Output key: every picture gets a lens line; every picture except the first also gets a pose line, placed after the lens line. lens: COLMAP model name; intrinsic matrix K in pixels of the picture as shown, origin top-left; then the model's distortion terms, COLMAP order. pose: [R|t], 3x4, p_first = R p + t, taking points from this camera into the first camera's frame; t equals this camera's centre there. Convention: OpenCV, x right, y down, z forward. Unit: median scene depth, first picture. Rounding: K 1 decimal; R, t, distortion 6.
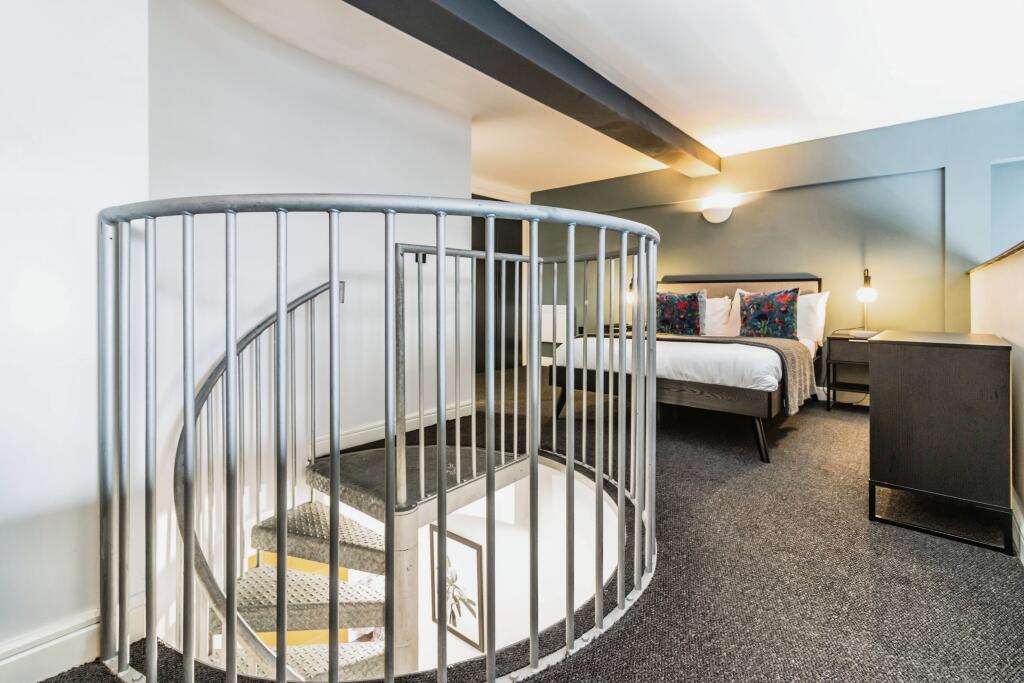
lens RADIAL K [[486.5, 0, 511.0], [0, 486.5, 298.2], [0, 0, 1]] dist [-0.003359, -0.000475]
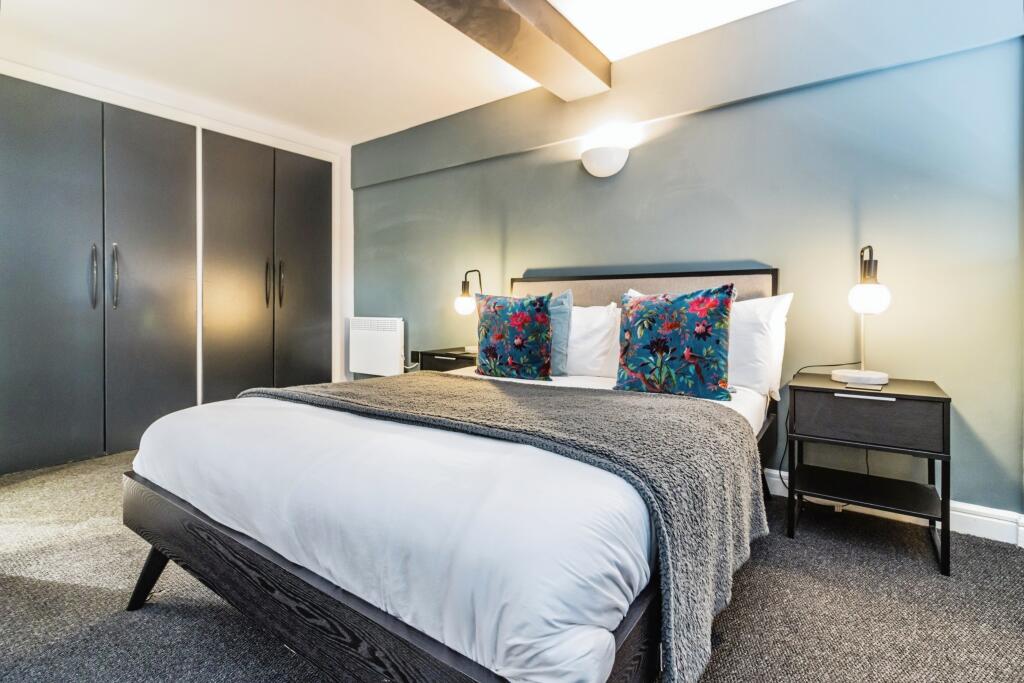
lens RADIAL K [[489.6, 0, 509.9], [0, 489.6, 310.9], [0, 0, 1]] dist [0.001665, -0.000546]
pose [[0.997575, 0.000232, 0.069593, 0.318000], [-0.000734, 0.999974, 0.007189, 0.001363], [-0.069590, -0.007223, 0.997550, 0.499756]]
